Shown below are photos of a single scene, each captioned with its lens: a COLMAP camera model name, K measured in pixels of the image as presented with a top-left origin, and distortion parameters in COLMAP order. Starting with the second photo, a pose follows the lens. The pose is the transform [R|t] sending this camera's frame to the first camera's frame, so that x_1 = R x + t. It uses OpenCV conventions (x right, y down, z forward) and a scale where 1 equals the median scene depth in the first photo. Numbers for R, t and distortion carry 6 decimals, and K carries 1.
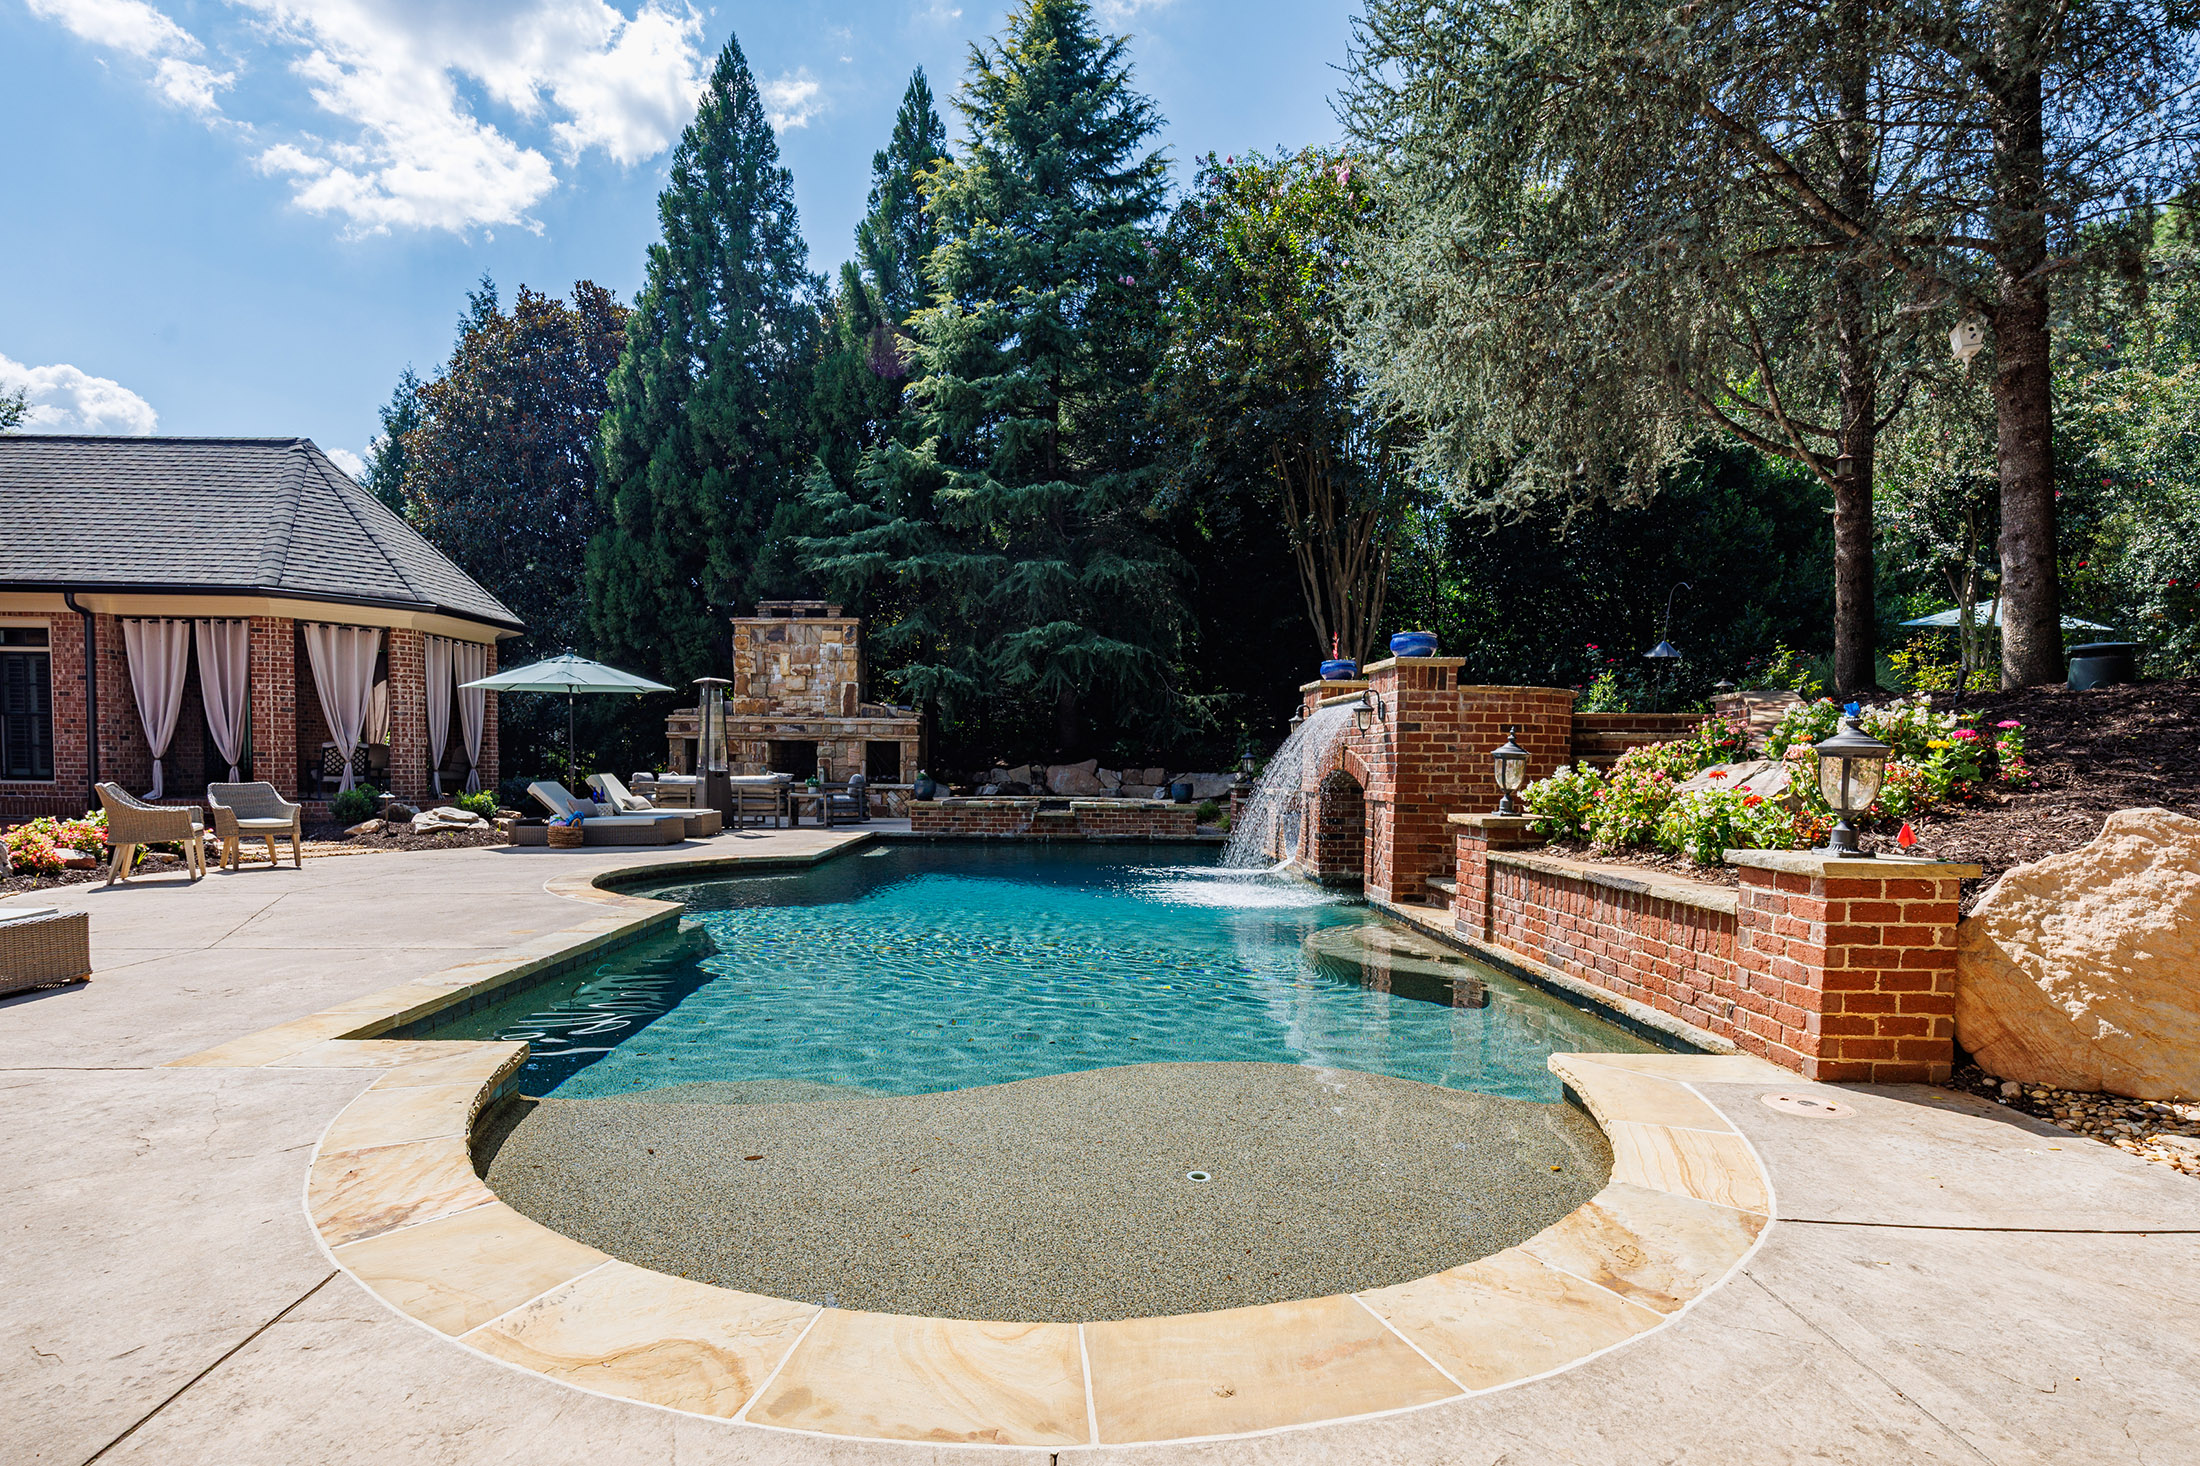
lens RADIAL K [[1031.7, 0, 1049.7], [0, 1031.7, 808.9], [0, 0, 1]] dist [0.007410, -0.001664]
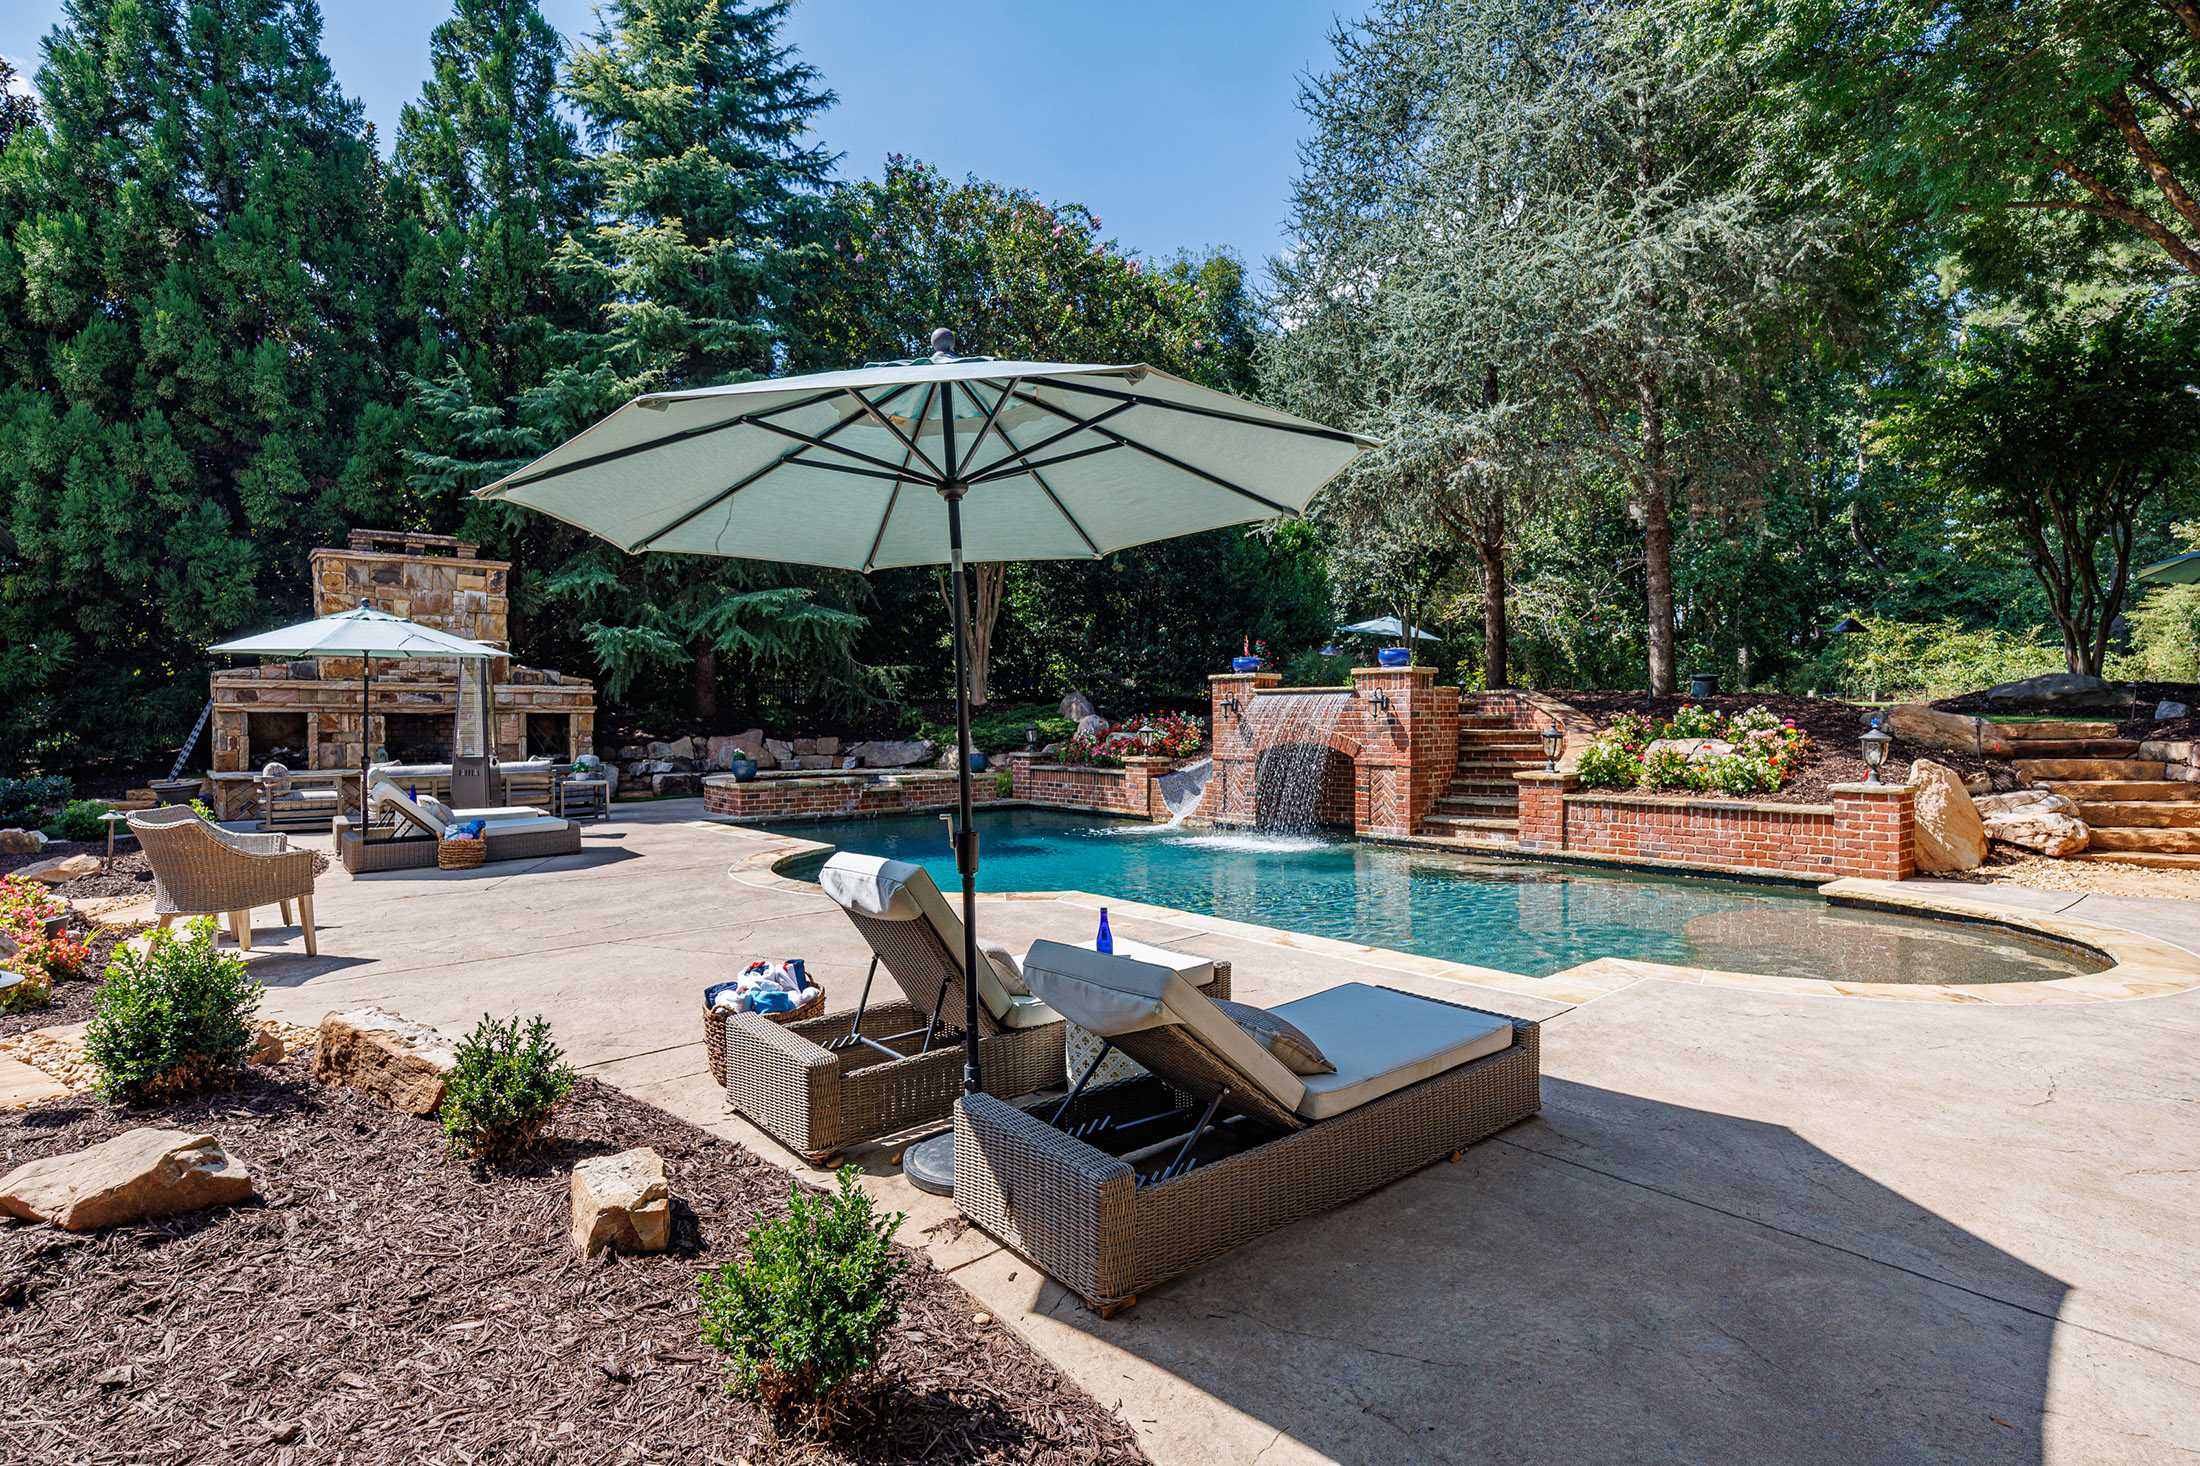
lens RADIAL K [[1104.1, 0, 1081.4], [0, 1104.1, 725.2], [0, 0, 1]] dist [-0.002698, 0.002766]
pose [[0.764051, -0.013947, 0.645005, -0.567816], [0.038636, 0.998961, -0.024166, -0.025021], [-0.643997, 0.043384, 0.763796, 0.066498]]
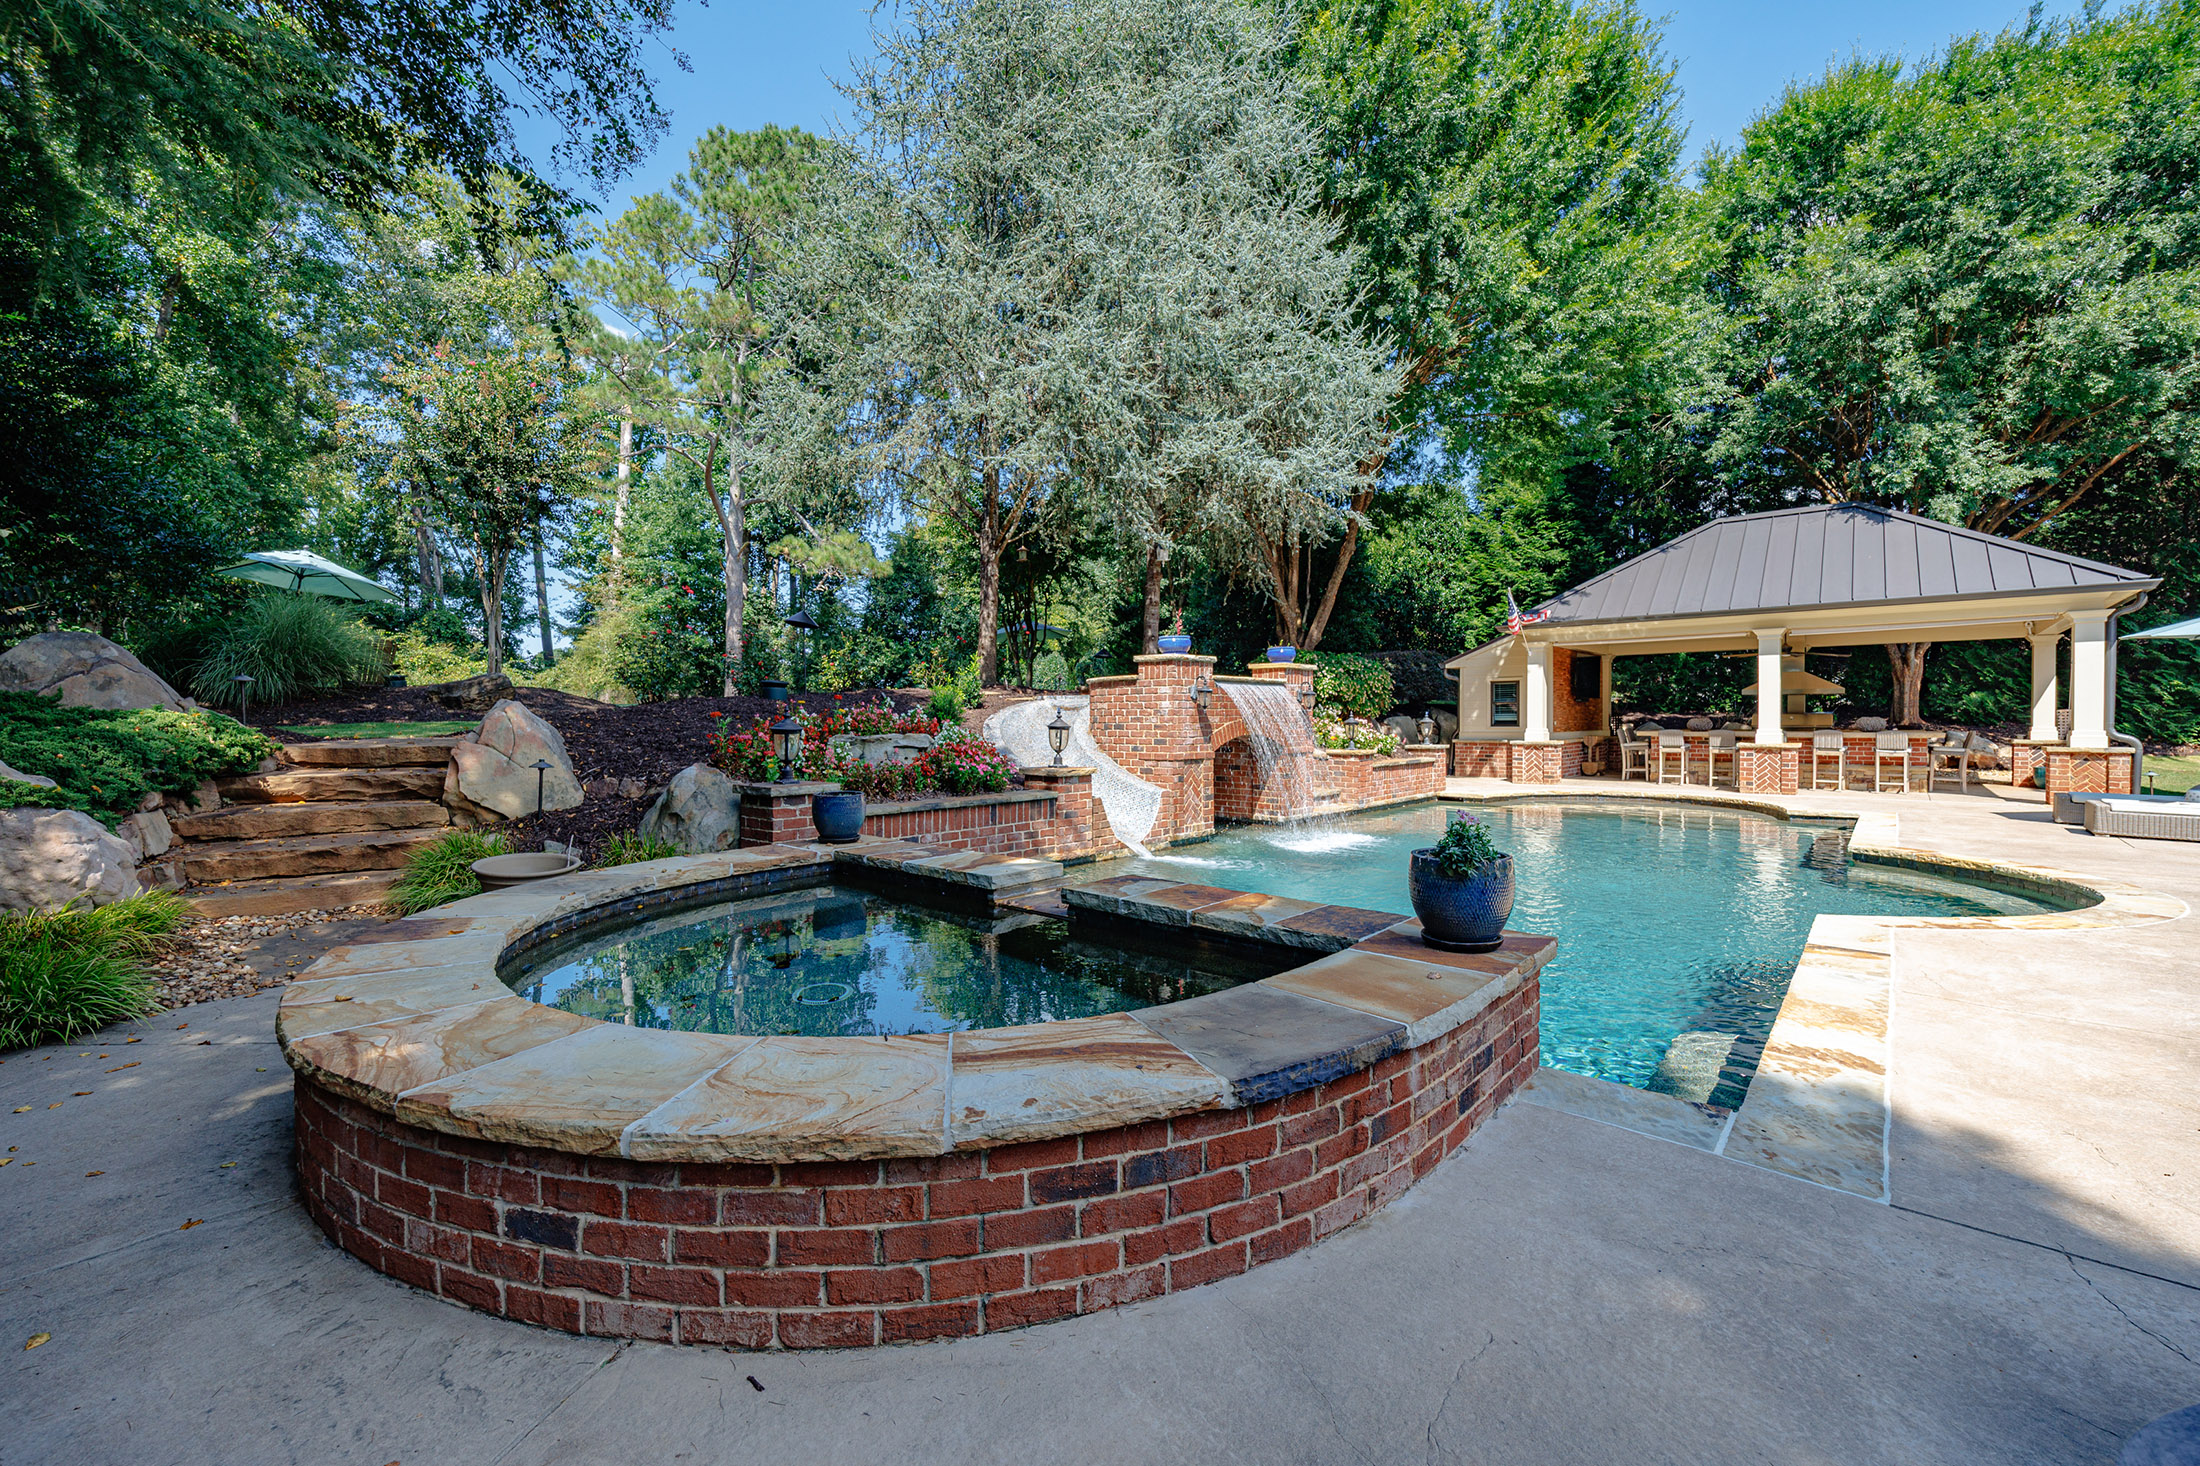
lens RADIAL K [[916.0, 0, 1138.6], [0, 916.0, 736.1], [0, 0, 1]] dist [-0.015699, 0.001799]
pose [[-0.754316, -0.018530, 0.656250, -0.234811], [0.028995, 0.997686, 0.061498, -0.073322], [-0.655871, 0.065417, -0.752033, 1.290142]]
